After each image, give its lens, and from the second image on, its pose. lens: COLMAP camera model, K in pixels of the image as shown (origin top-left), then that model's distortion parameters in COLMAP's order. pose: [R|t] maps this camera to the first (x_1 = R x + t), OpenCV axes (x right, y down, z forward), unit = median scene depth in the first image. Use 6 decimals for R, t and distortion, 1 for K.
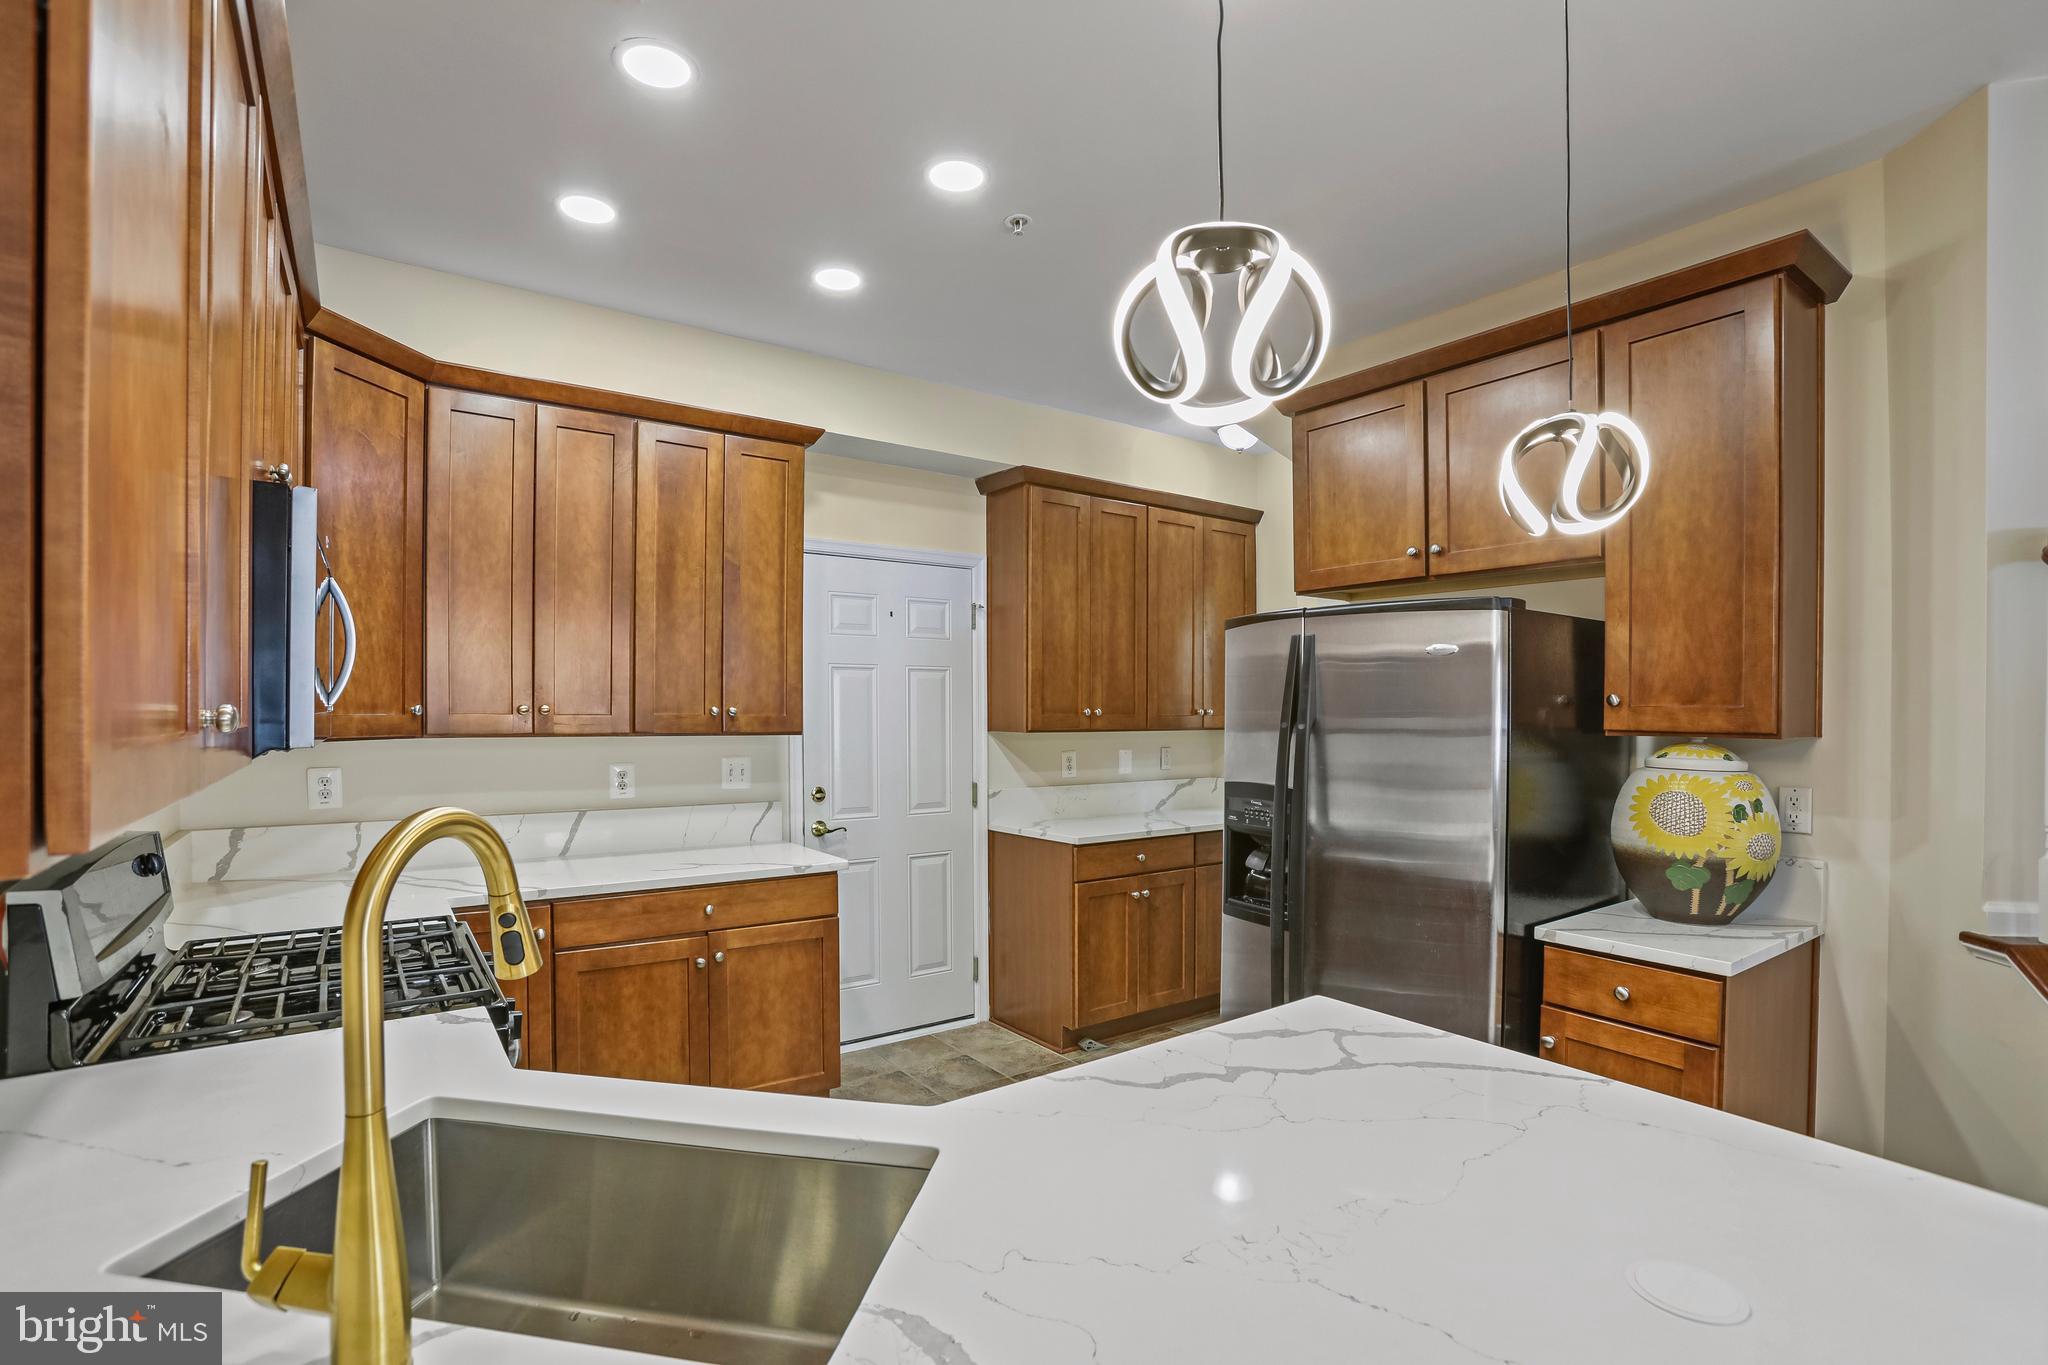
lens RADIAL K [[945.9, 0, 1022.4], [0, 945.9, 705.1], [0, 0, 1]] dist [-0.084764, 0.047602]
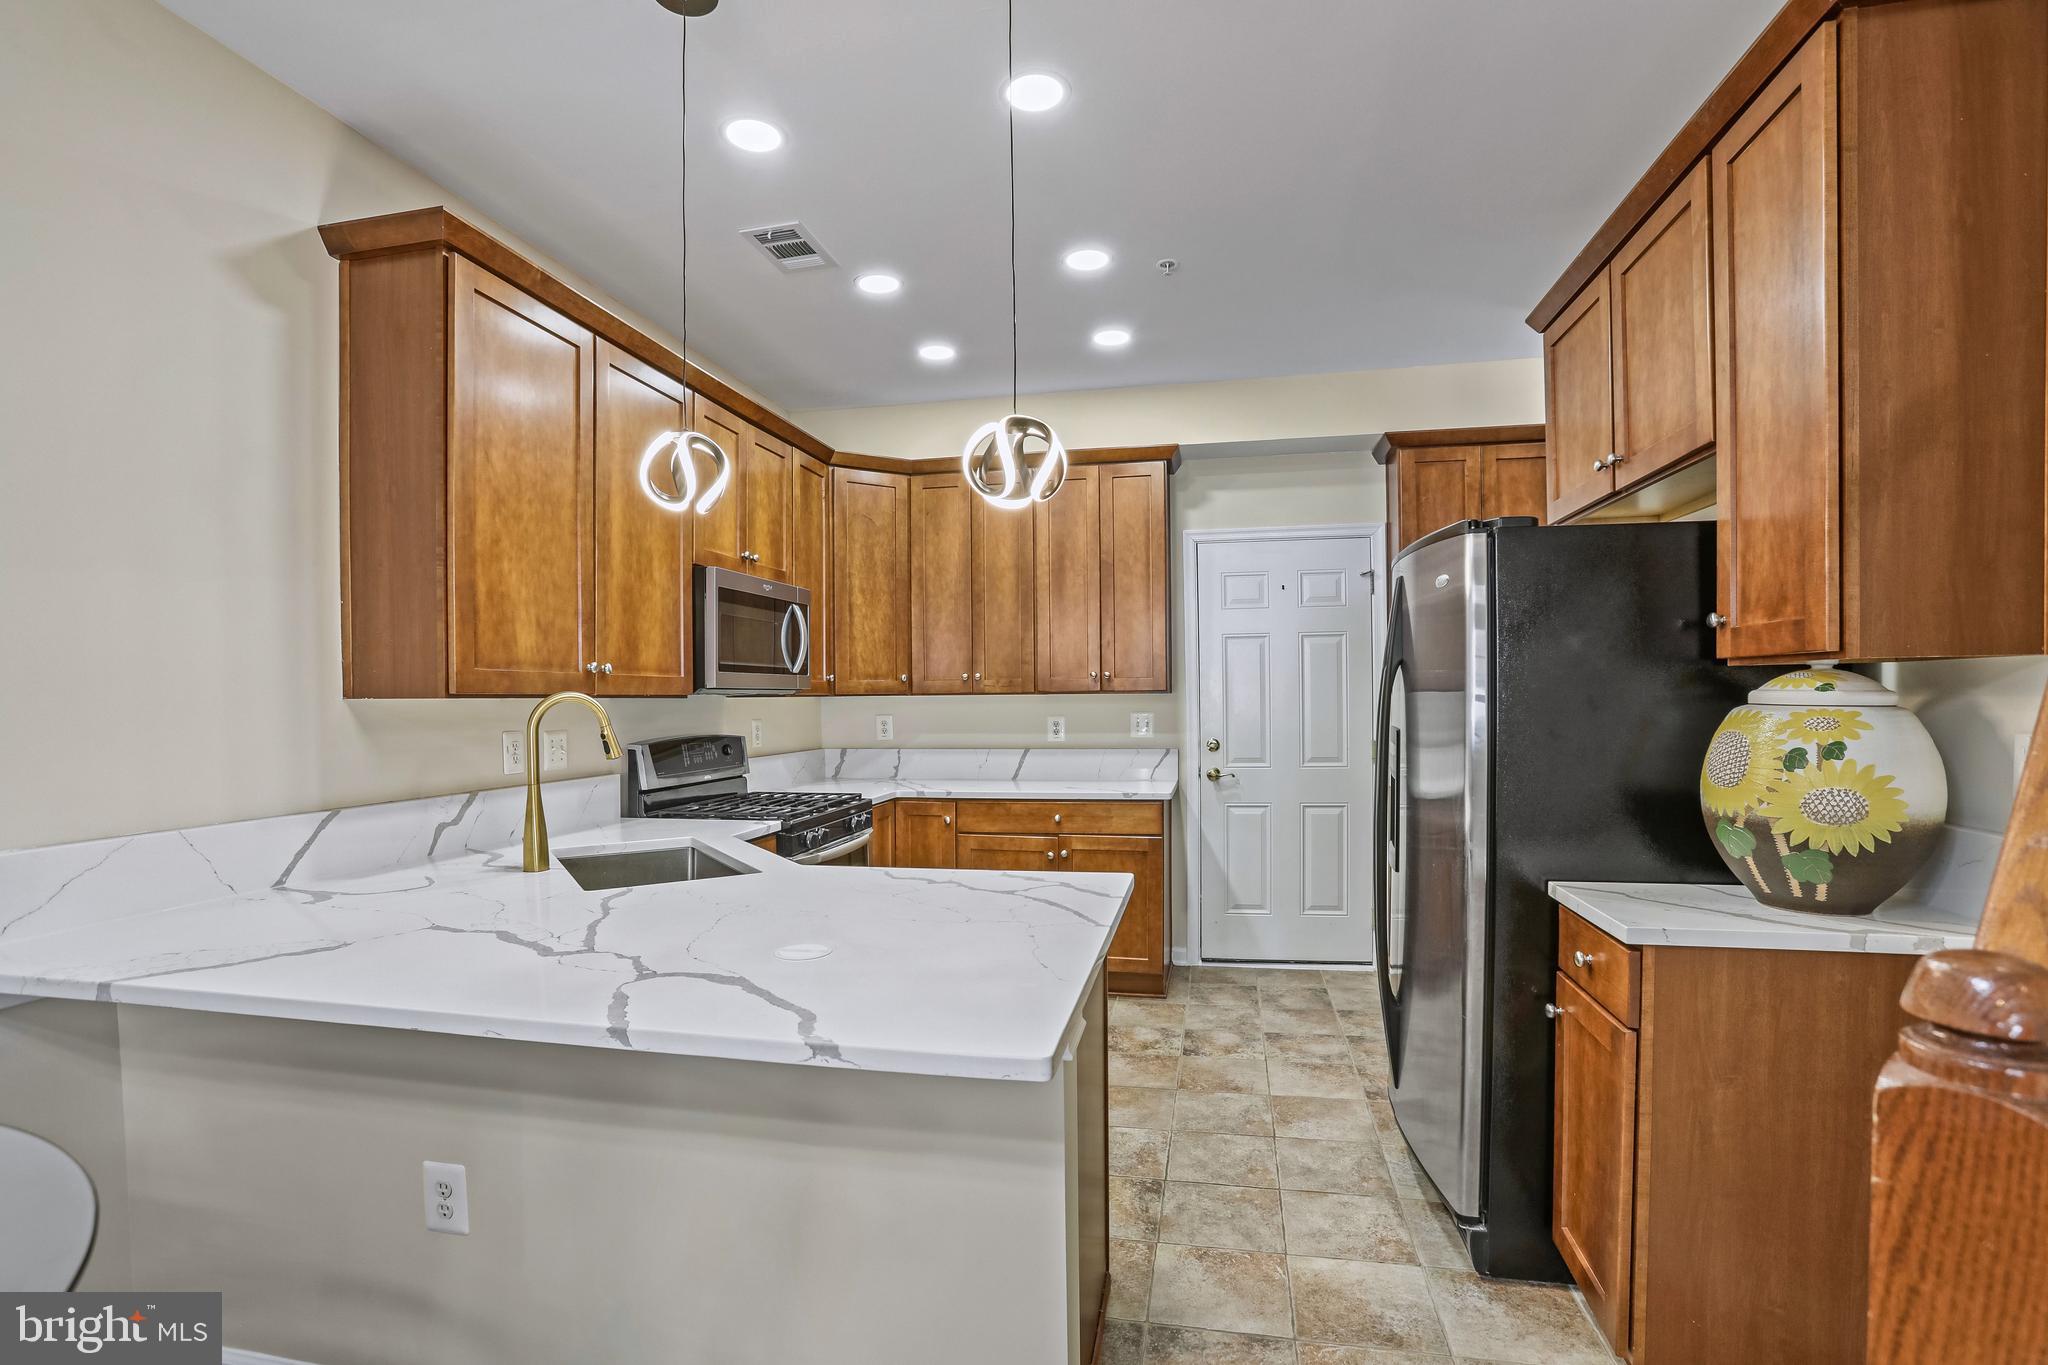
lens RADIAL K [[928.9, 0, 1014.5], [0, 928.9, 688.0], [0, 0, 1]] dist [-0.092619, 0.044084]
pose [[0.682875, -0.018841, -0.730292, 0.611645], [0.017894, 0.999799, -0.009062, 0.038017], [0.730316, -0.006879, 0.683075, 0.023194]]
